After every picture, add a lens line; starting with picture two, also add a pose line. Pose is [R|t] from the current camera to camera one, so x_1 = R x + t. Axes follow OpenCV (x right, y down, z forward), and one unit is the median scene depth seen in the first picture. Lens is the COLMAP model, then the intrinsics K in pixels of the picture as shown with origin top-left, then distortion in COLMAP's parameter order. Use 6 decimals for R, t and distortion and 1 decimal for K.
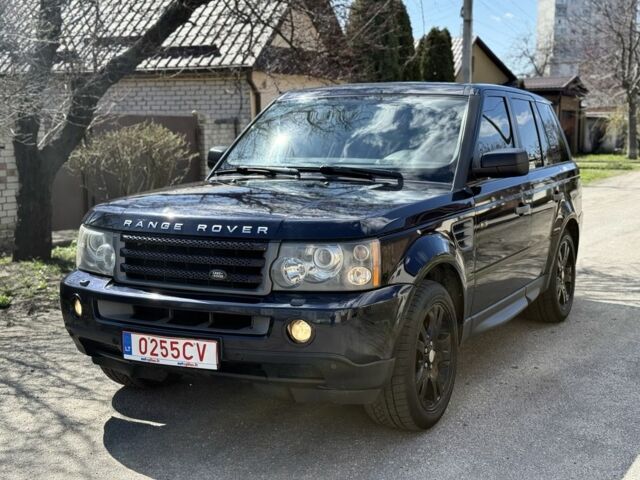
lens RADIAL K [[896.0, 0, 317.4], [0, 896.0, 244.2], [0, 0, 1]] dist [0.090171, 0.000000]
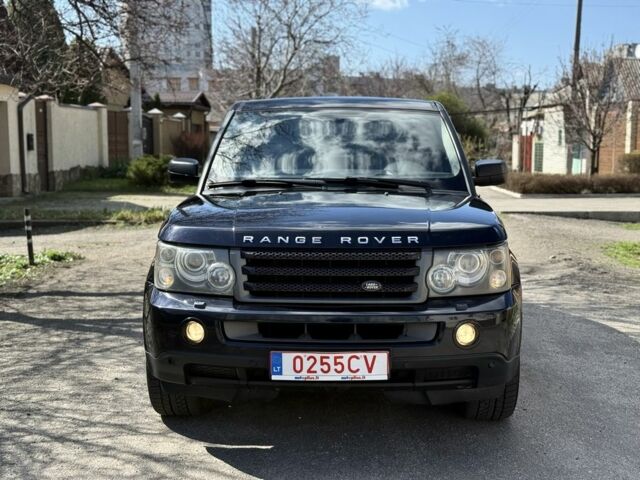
lens RADIAL K [[896.0, 0, 308.5], [0, 896.0, 236.4], [0, 0, 1]] dist [0.090171, 0.000000]
pose [[0.902037, -0.038658, 0.429924, -0.599937], [0.047921, 0.998793, -0.010735, -0.013952], [-0.428990, 0.030286, 0.902801, 0.117921]]
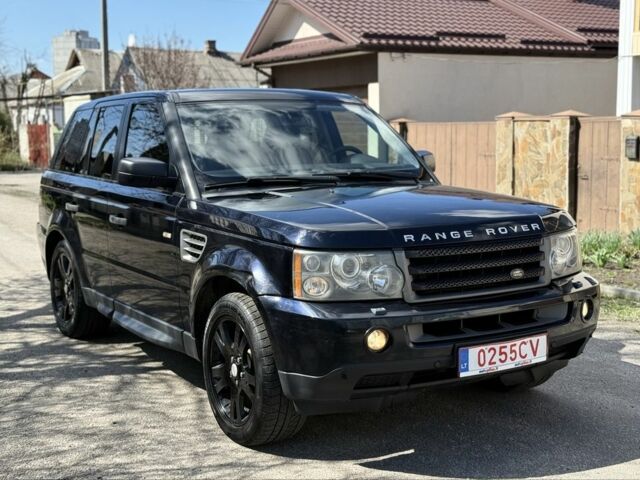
lens RADIAL K [[896.0, 0, 318.5], [0, 896.0, 235.5], [0, 0, 1]] dist [0.090171, 0.000000]
pose [[0.527604, -0.091518, 0.844546, -1.107527], [0.121867, 0.992051, 0.031369, -0.070954], [-0.840703, 0.086372, 0.534563, 0.622274]]
